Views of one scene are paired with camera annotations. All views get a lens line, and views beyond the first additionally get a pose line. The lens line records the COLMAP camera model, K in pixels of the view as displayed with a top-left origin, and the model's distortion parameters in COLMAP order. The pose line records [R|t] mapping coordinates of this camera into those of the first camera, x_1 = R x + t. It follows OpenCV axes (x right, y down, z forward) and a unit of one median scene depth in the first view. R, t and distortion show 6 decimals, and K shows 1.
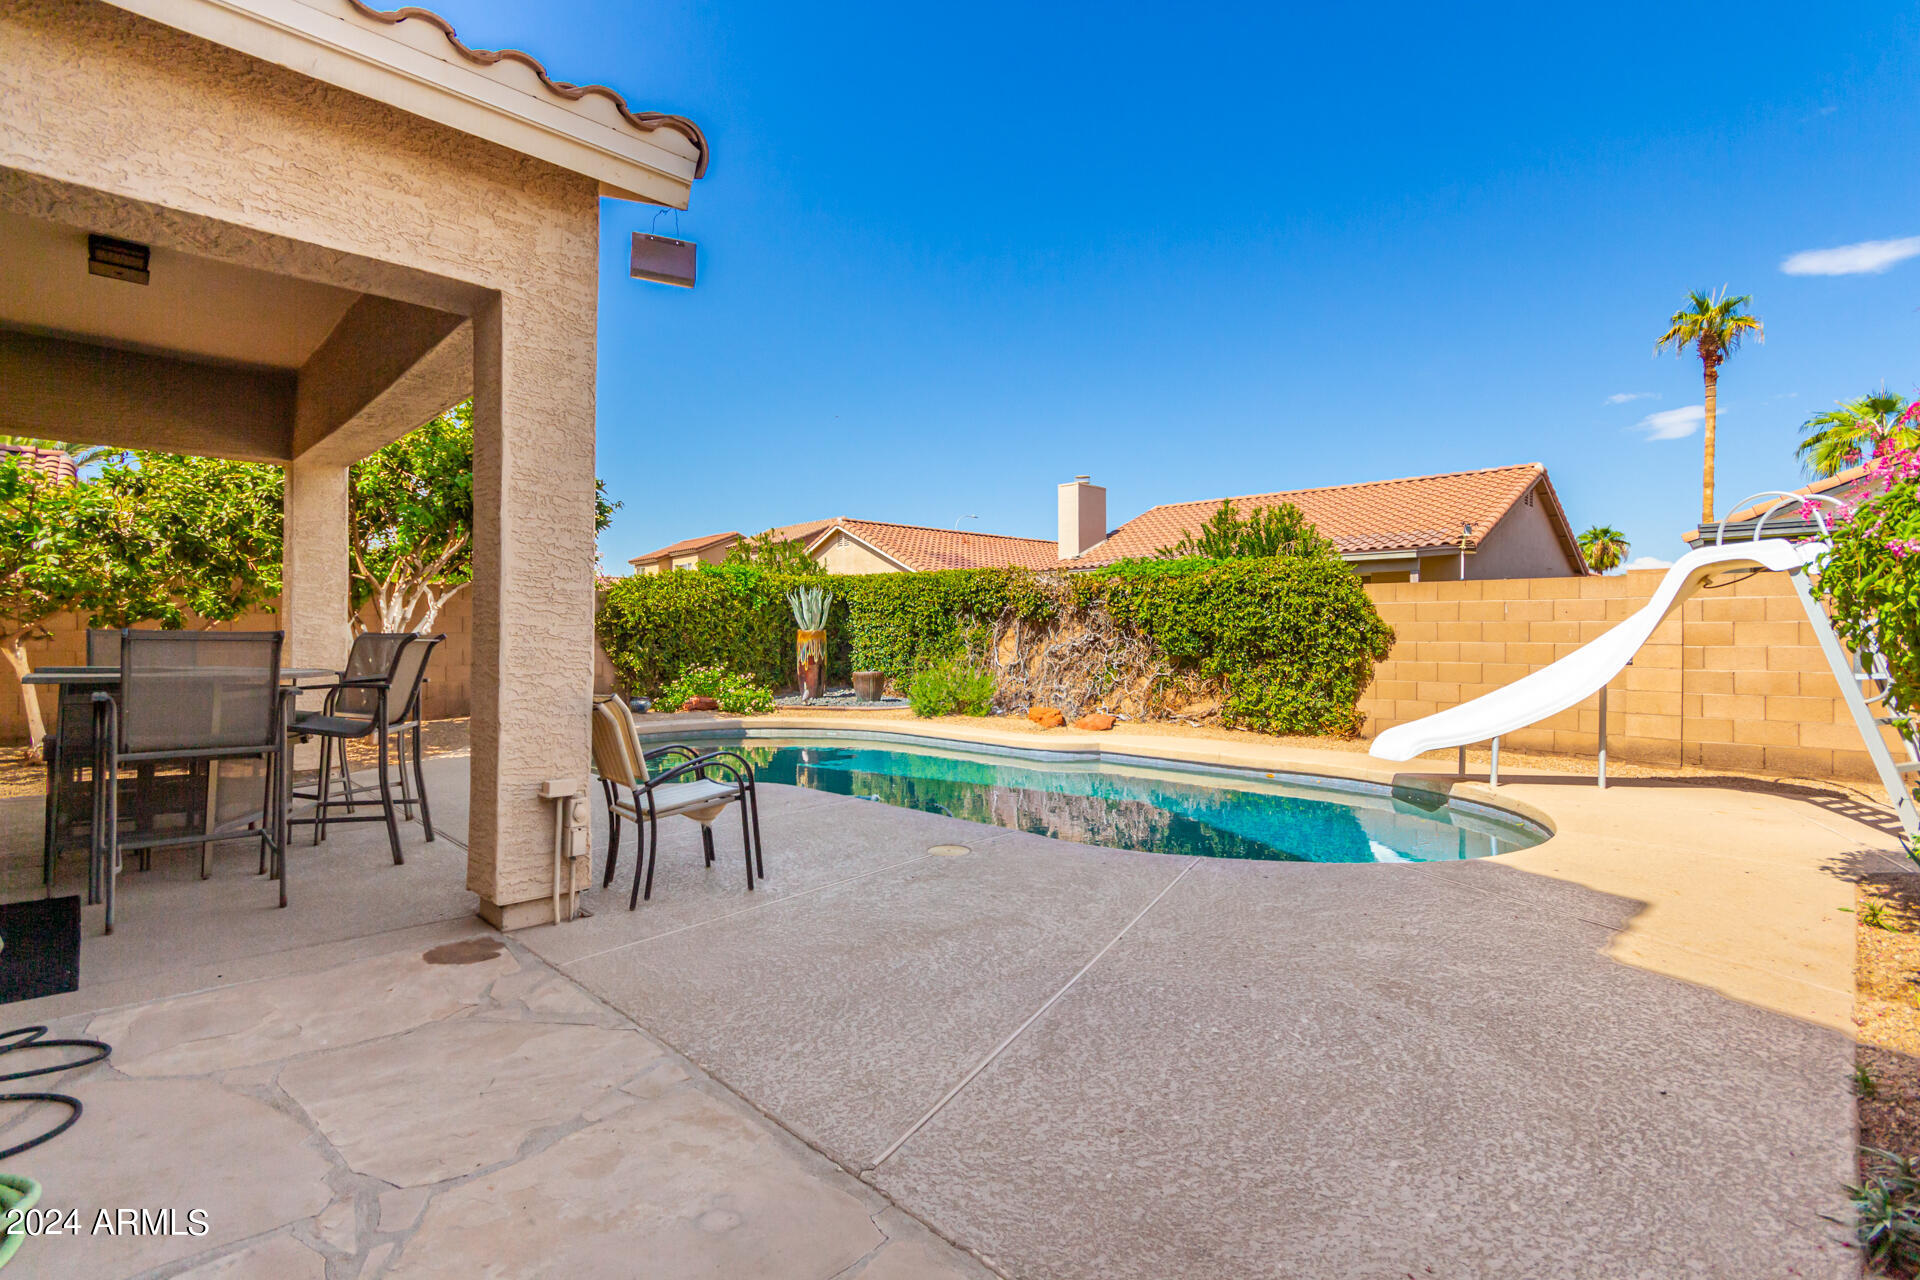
lens RADIAL K [[895.1, 0, 947.5], [0, 895.1, 636.7], [0, 0, 1]] dist [0.006776, -0.000690]
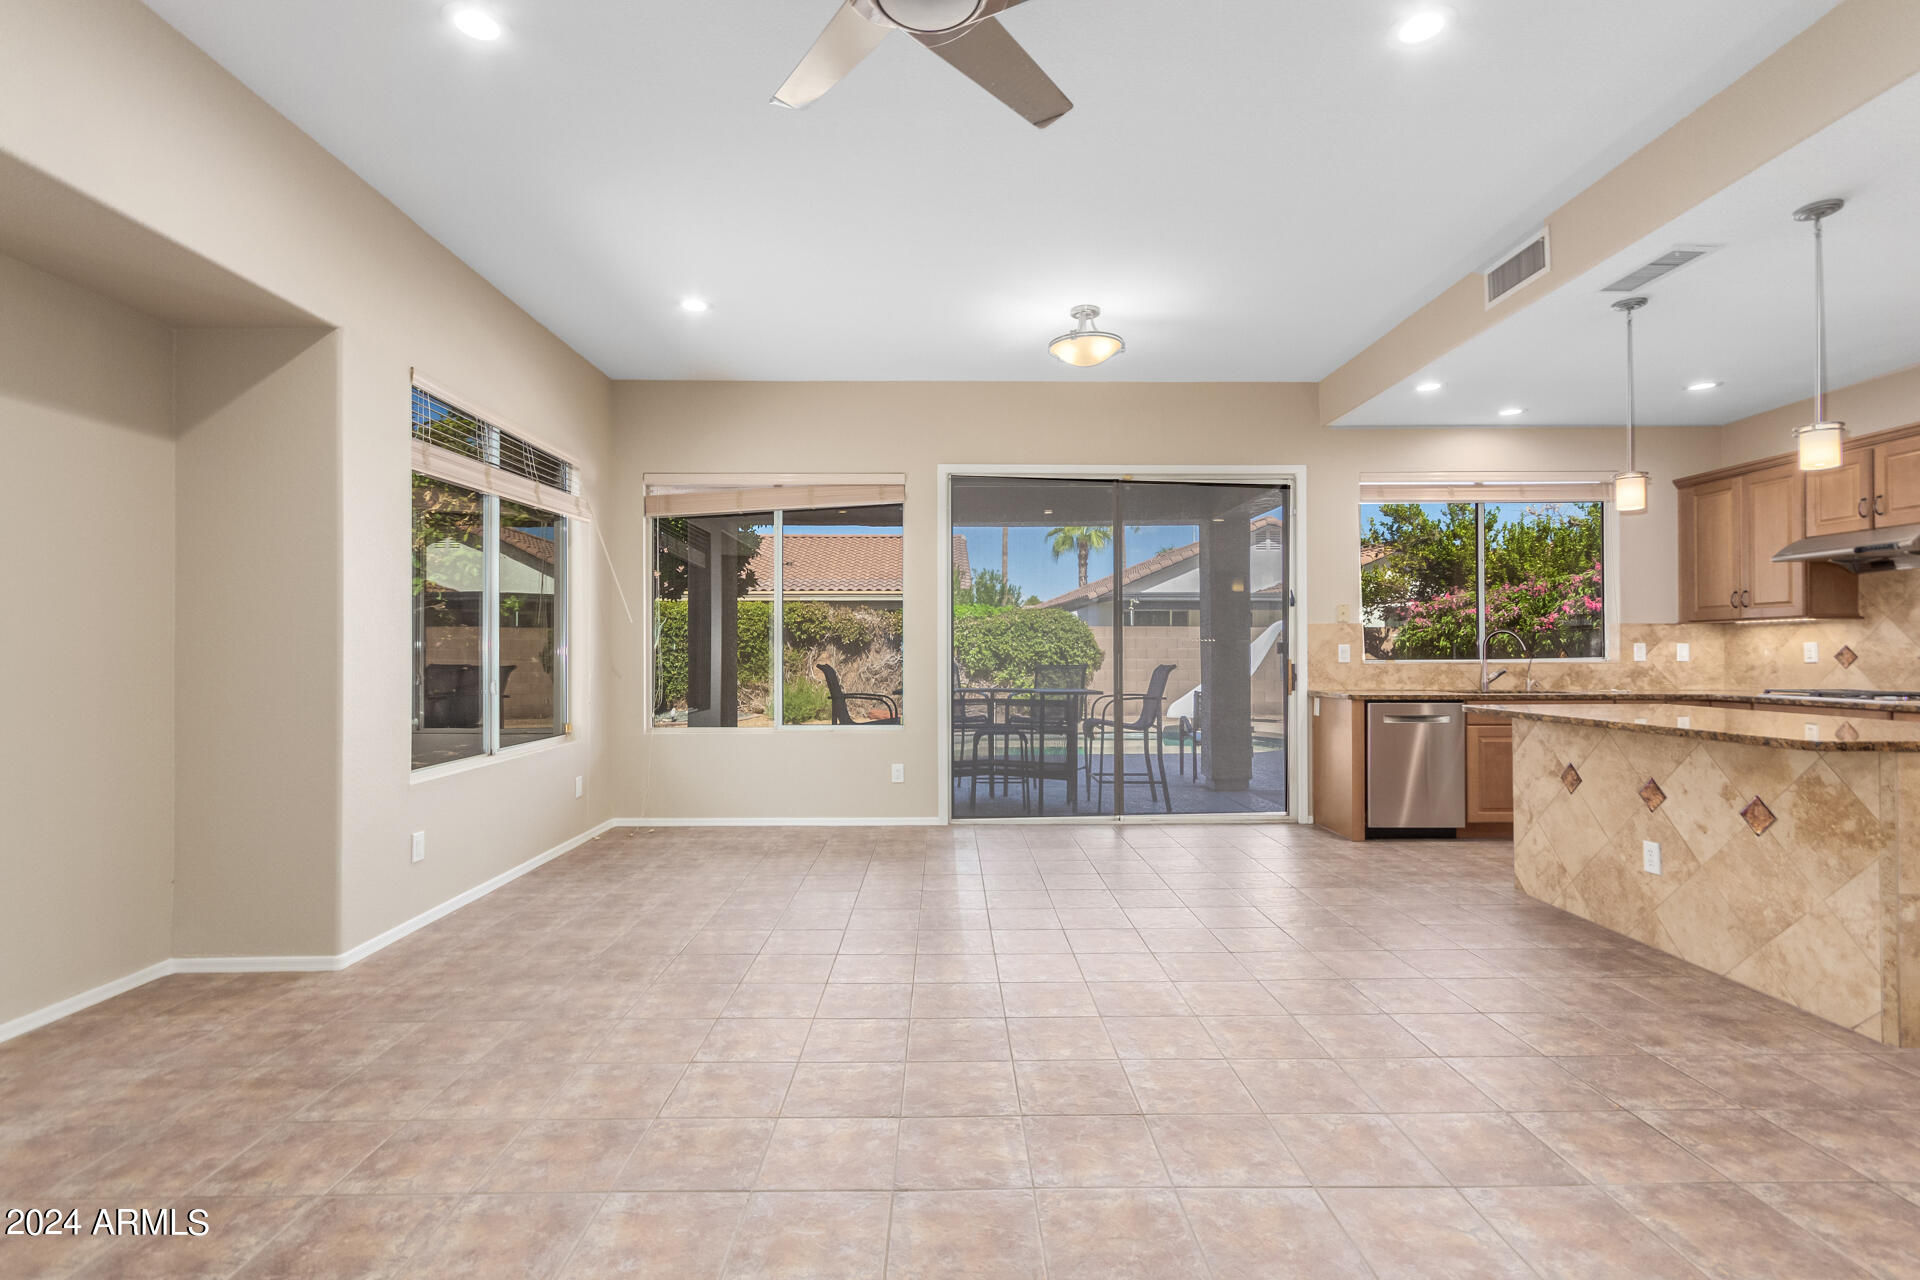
lens RADIAL K [[895.1, 0, 950.1], [0, 895.1, 647.9], [0, 0, 1]] dist [0.006776, -0.000690]
pose [[0.693833, -0.004073, 0.720125, -0.931322], [0.005810, 0.999983, 0.000057, -0.017092], [-0.720113, 0.004144, 0.693845, -0.018938]]
